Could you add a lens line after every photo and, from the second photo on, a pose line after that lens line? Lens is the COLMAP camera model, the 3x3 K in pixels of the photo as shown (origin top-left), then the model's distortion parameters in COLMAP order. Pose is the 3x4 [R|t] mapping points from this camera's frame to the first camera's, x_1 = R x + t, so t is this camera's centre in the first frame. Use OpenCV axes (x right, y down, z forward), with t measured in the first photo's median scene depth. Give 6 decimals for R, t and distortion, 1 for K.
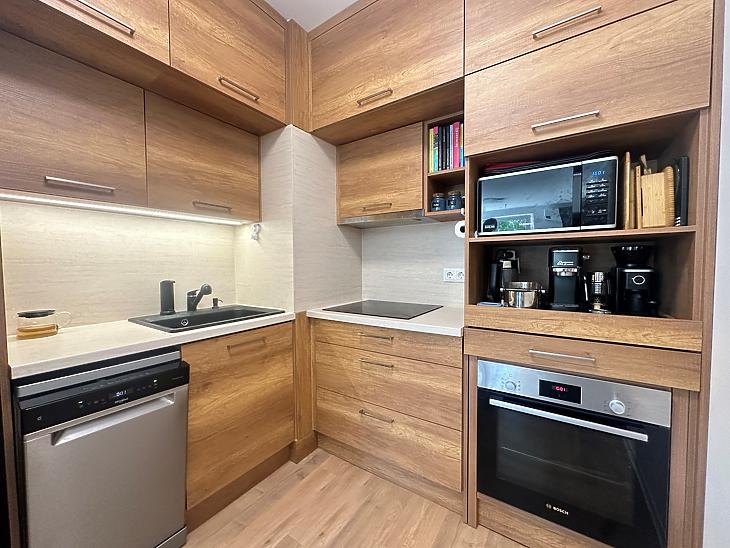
lens RADIAL K [[291.5, 0, 365.1], [0, 291.5, 274.7], [0, 0, 1]] dist [-0.007320, 0.000293]
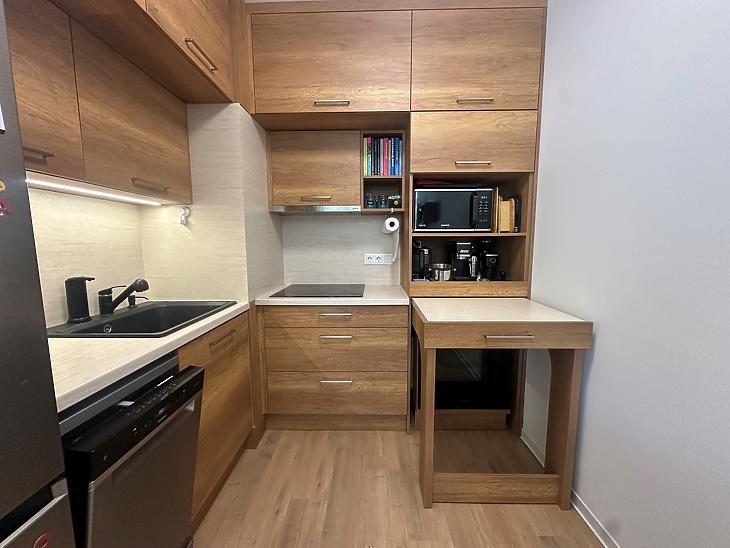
lens RADIAL K [[291.5, 0, 363.1], [0, 291.5, 273.9], [0, 0, 1]] dist [-0.007320, 0.000293]
pose [[0.838349, -0.054614, 0.542391, -0.492818], [0.017952, 0.997195, 0.072662, -0.032359], [-0.544838, -0.051180, 0.836978, -0.030761]]
